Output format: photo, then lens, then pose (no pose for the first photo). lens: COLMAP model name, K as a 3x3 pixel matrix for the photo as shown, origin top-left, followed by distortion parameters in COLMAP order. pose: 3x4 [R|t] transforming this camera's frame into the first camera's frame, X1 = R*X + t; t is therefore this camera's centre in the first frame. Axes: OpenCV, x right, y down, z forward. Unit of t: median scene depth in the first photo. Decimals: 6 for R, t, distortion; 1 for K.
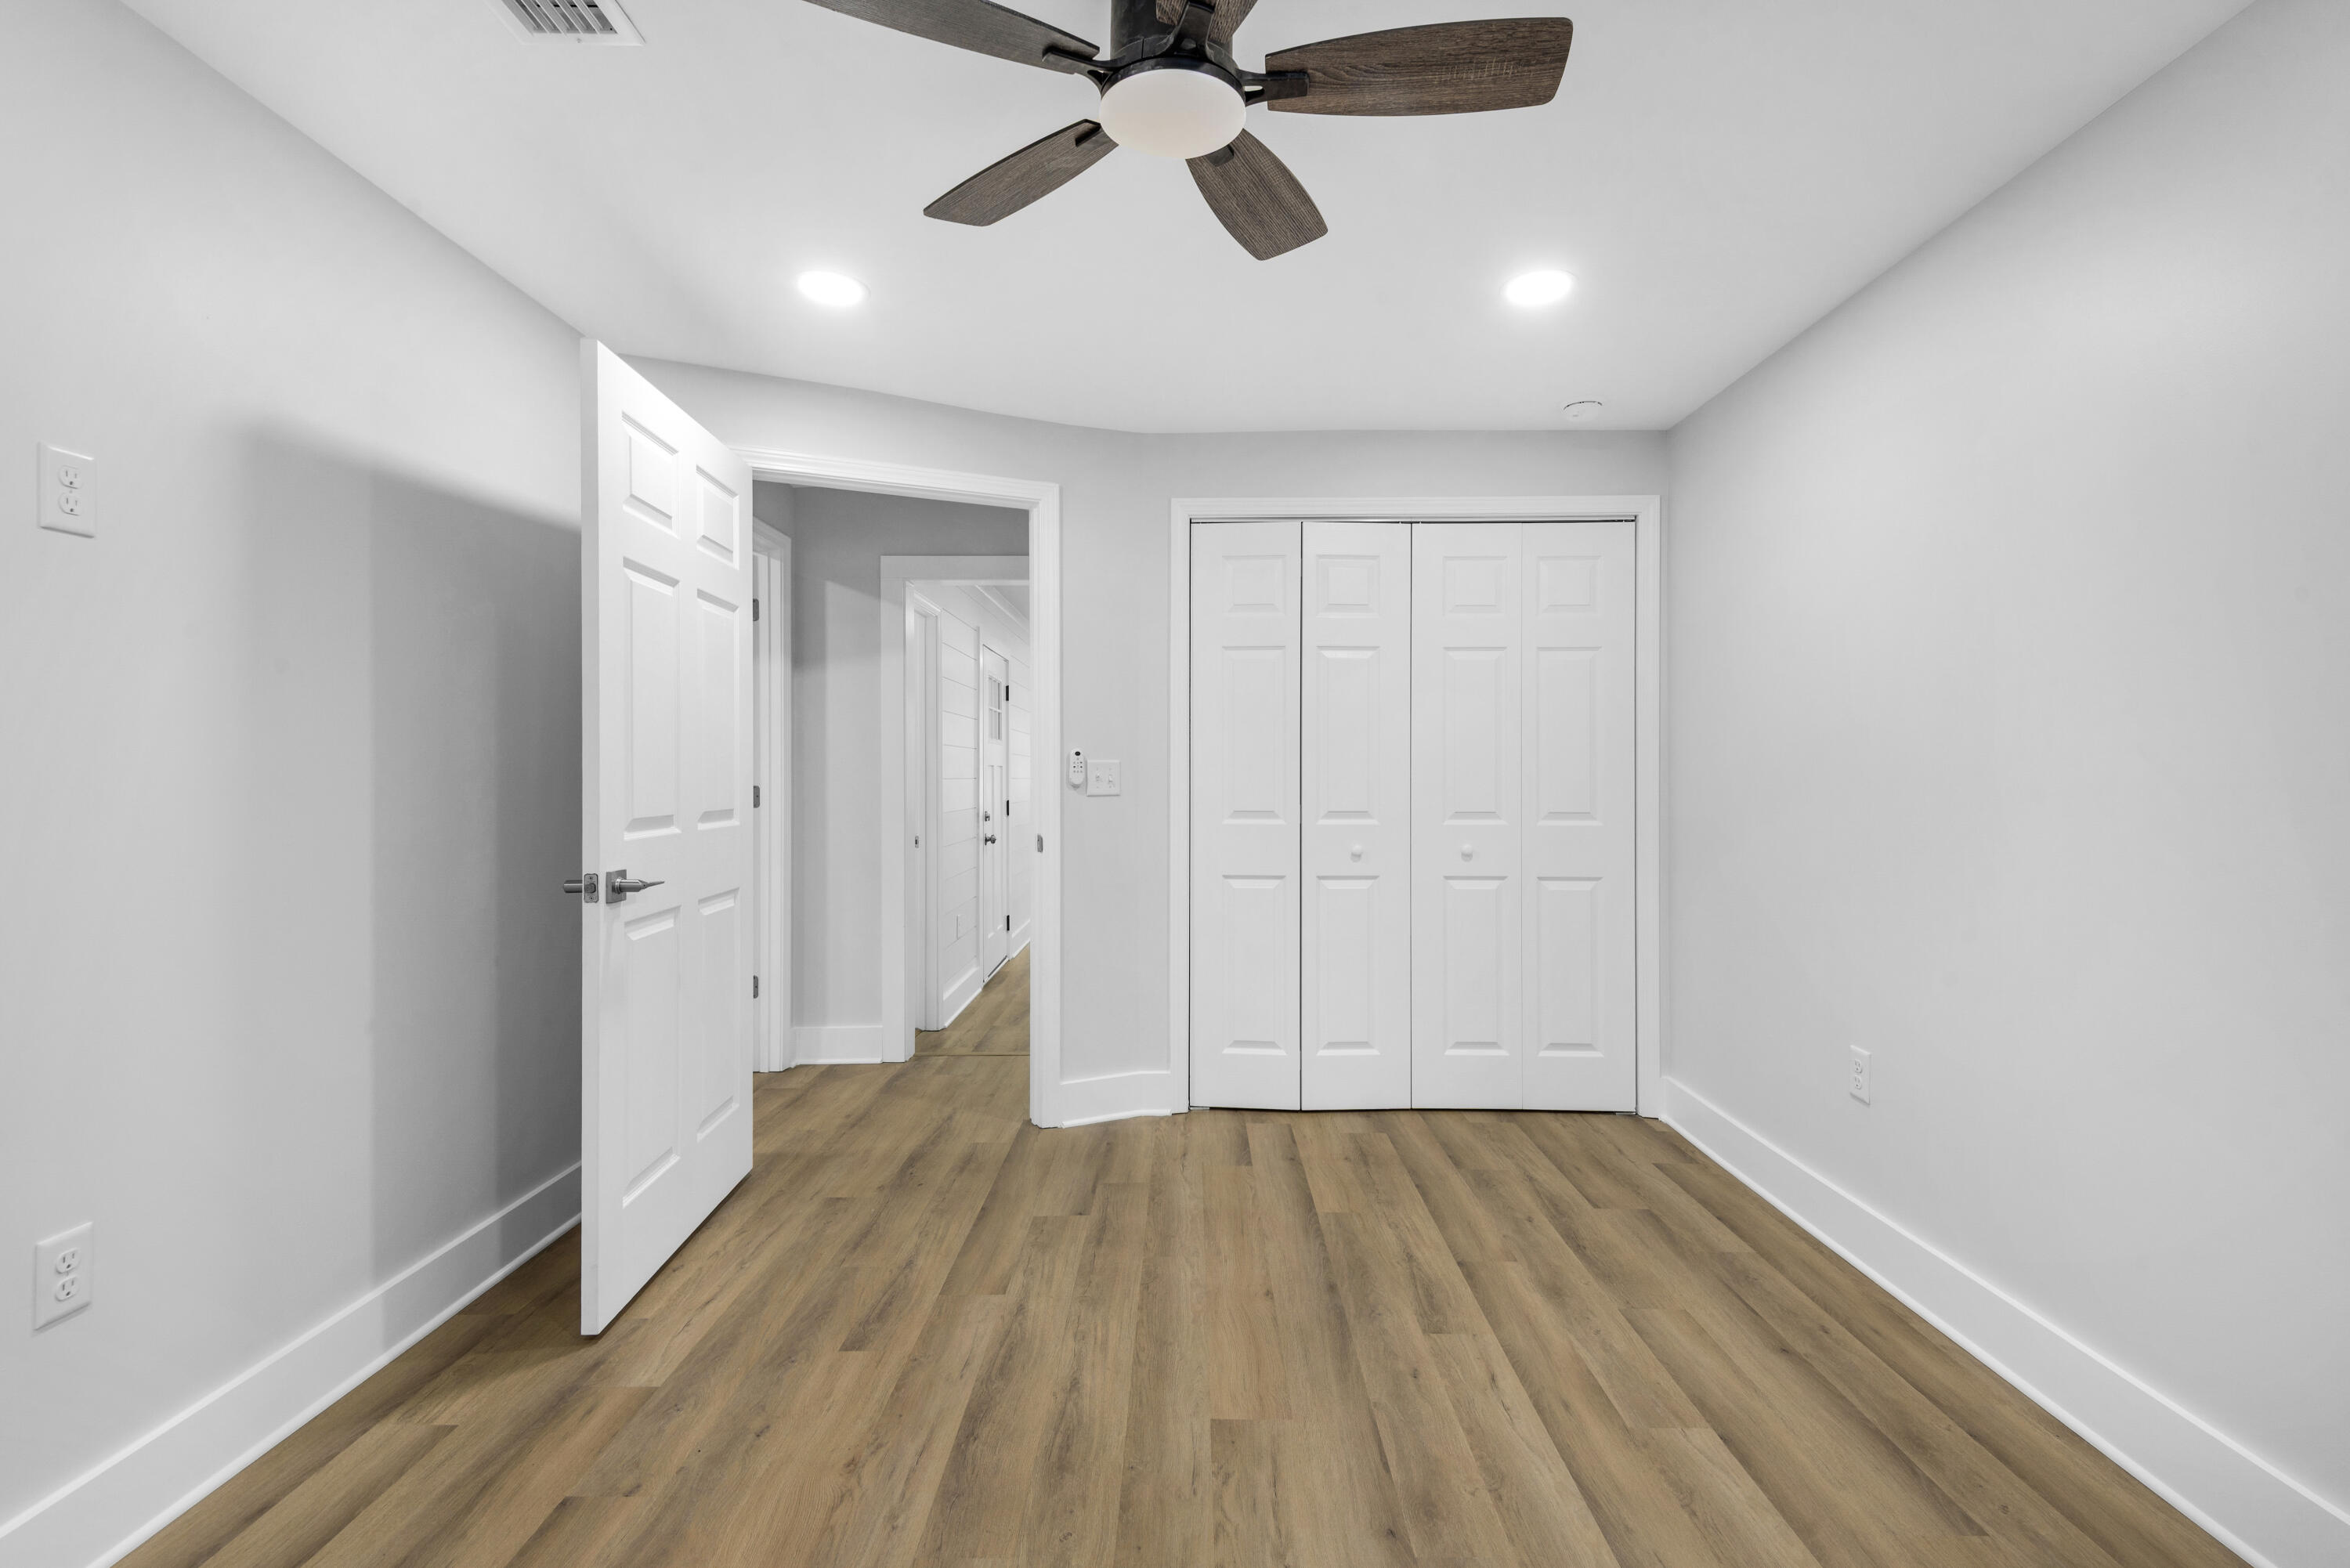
lens RADIAL K [[1066.6, 0, 1185.9], [0, 1066.6, 789.9], [0, 0, 1]] dist [0.032107, -0.020670]
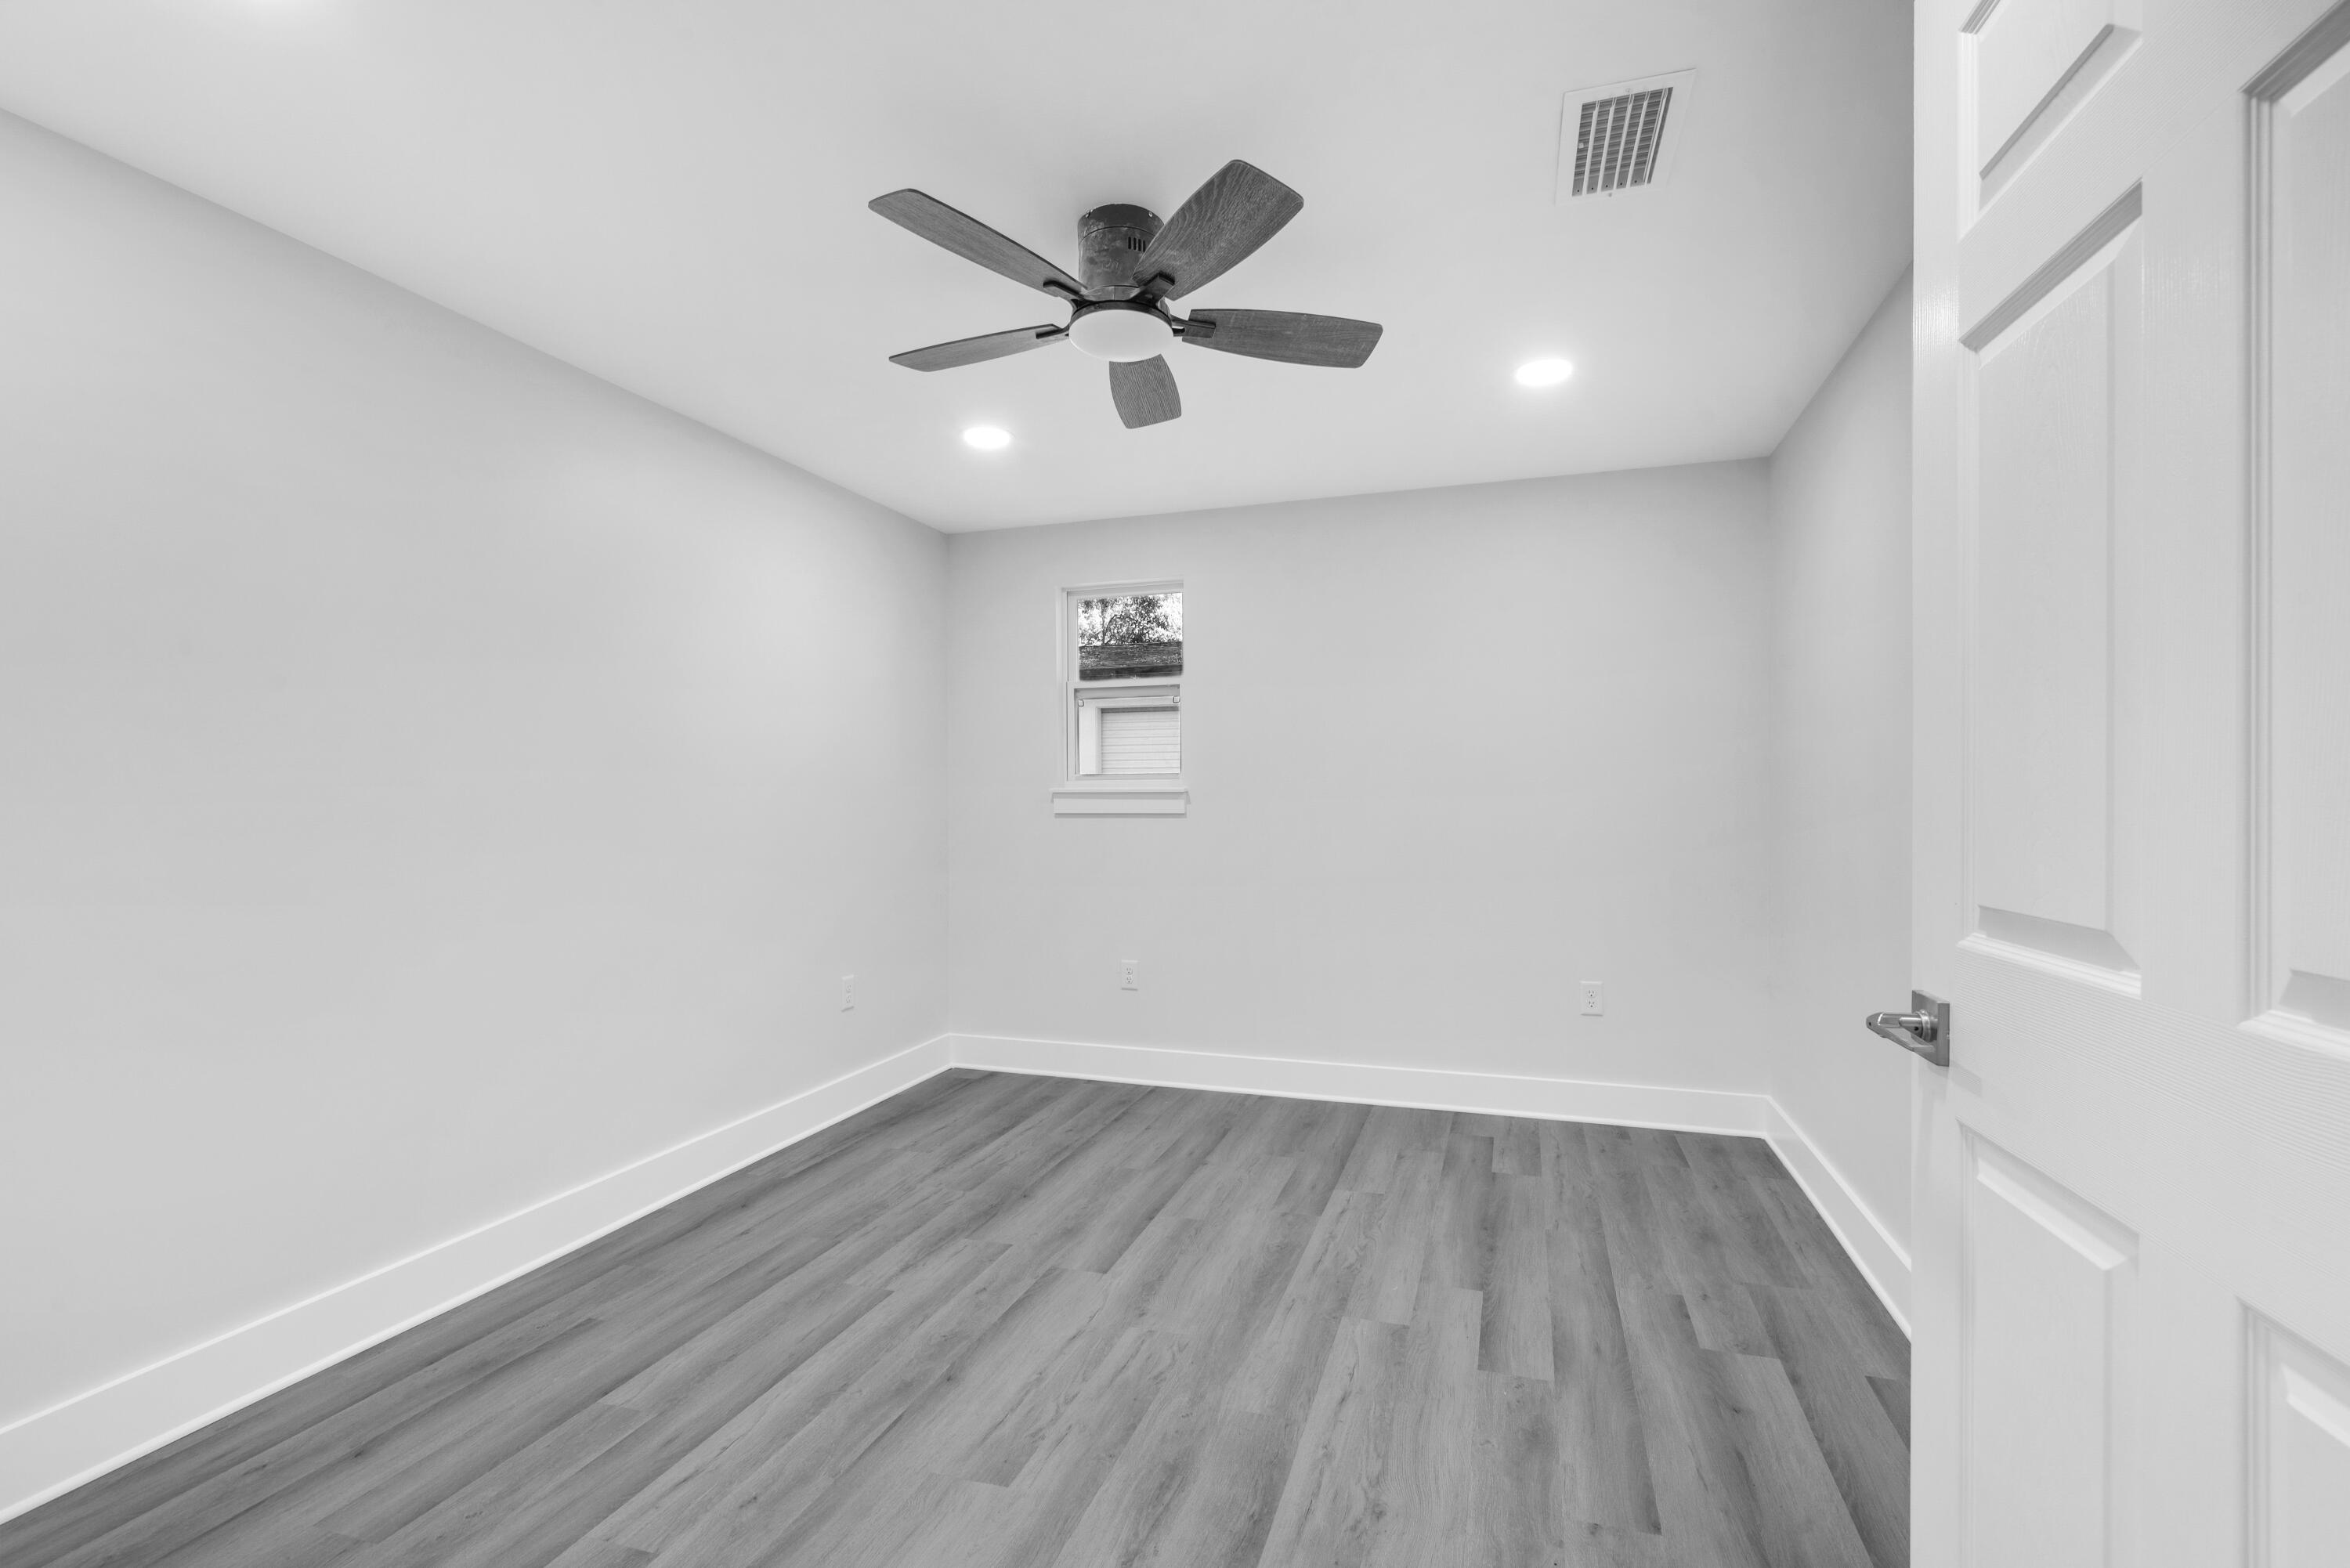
lens RADIAL K [[1066.6, 0, 1185.9], [0, 1066.6, 789.9], [0, 0, 1]] dist [0.032107, -0.020670]
pose [[-0.955563, 0.006218, 0.294722, -0.427043], [0.009553, 0.999906, 0.009877, -0.035835], [-0.294633, 0.012254, -0.955532, 1.934950]]
